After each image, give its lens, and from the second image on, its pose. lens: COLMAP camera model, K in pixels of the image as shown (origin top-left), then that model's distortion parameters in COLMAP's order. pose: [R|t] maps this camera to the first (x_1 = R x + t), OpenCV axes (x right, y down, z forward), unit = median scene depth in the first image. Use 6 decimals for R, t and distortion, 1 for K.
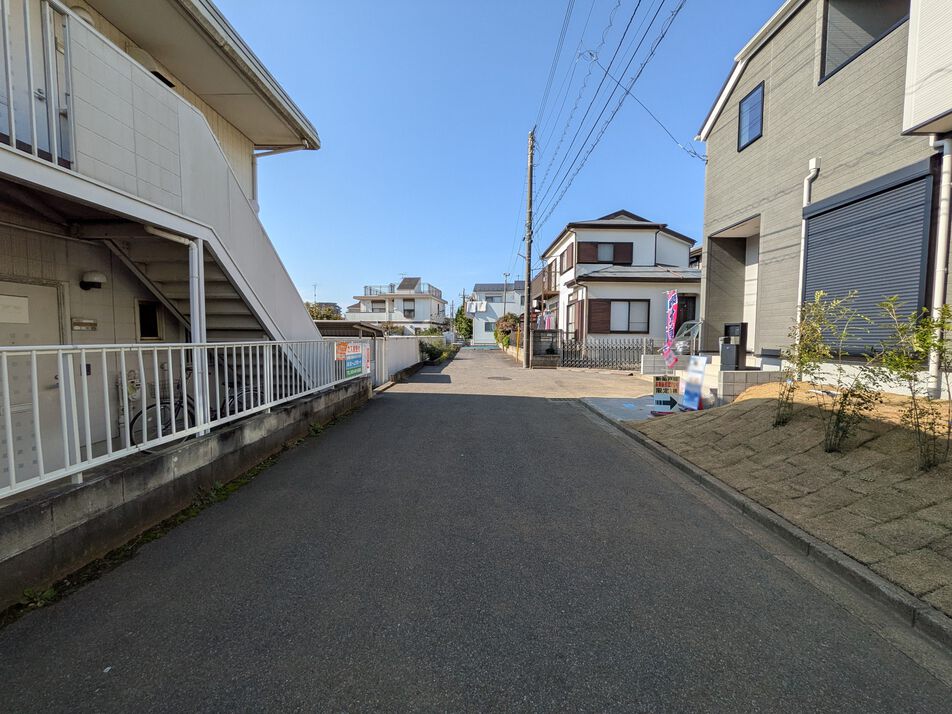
lens RADIAL K [[377.9, 0, 473.5], [0, 377.9, 355.7], [0, 0, 1]] dist [-0.002876, 0.000295]
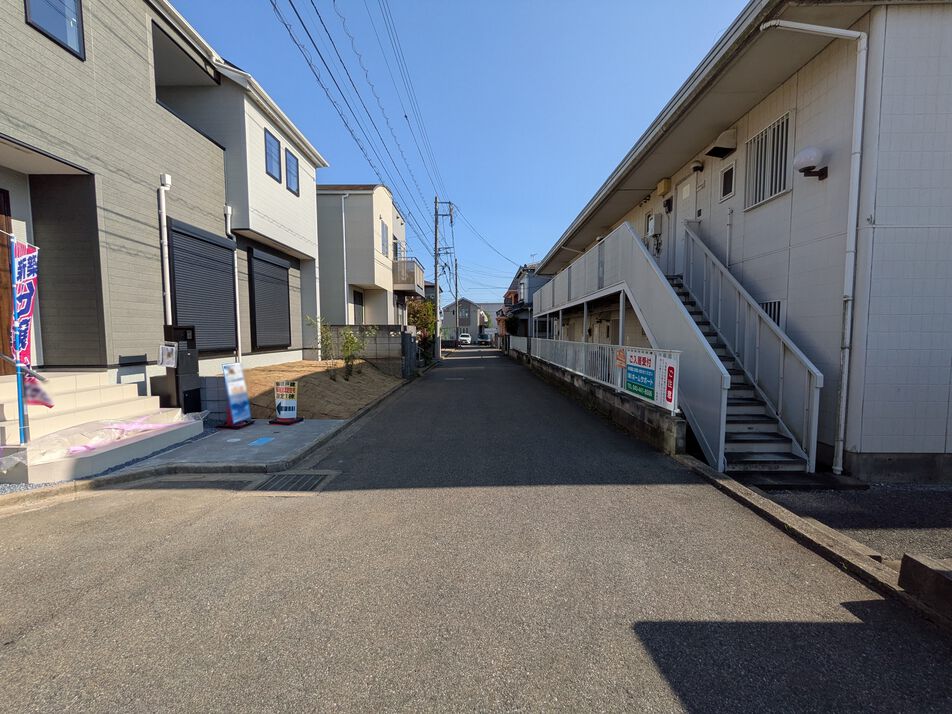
lens RADIAL K [[377.9, 0, 479.7], [0, 377.9, 357.9], [0, 0, 1]] dist [-0.002876, 0.000295]
pose [[-0.999891, -0.002953, -0.014444, 0.022344], [-0.004644, 0.992950, 0.118445, -0.121659], [0.013992, 0.118499, -0.992856, 1.927446]]
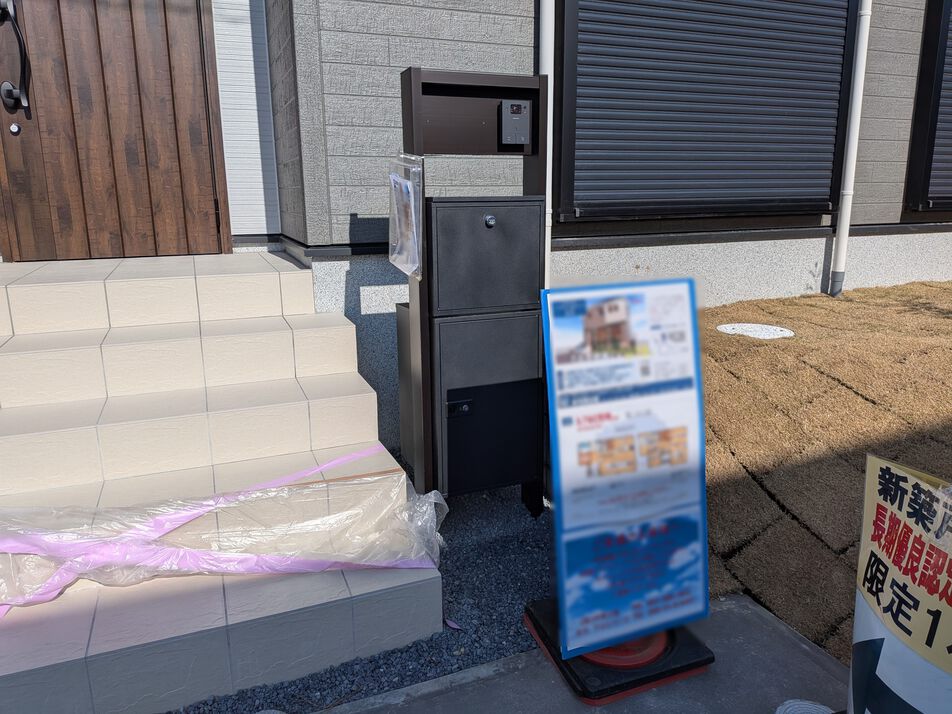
lens RADIAL K [[683.0, 0, 488.1], [0, 683.0, 340.0], [0, 0, 1]] dist [0.022976, -0.003385]
pose [[-0.395880, -0.197258, 0.896866, 0.385255], [0.054422, 0.969900, 0.237344, -0.043085], [-0.916688, 0.142768, -0.373229, 1.167095]]
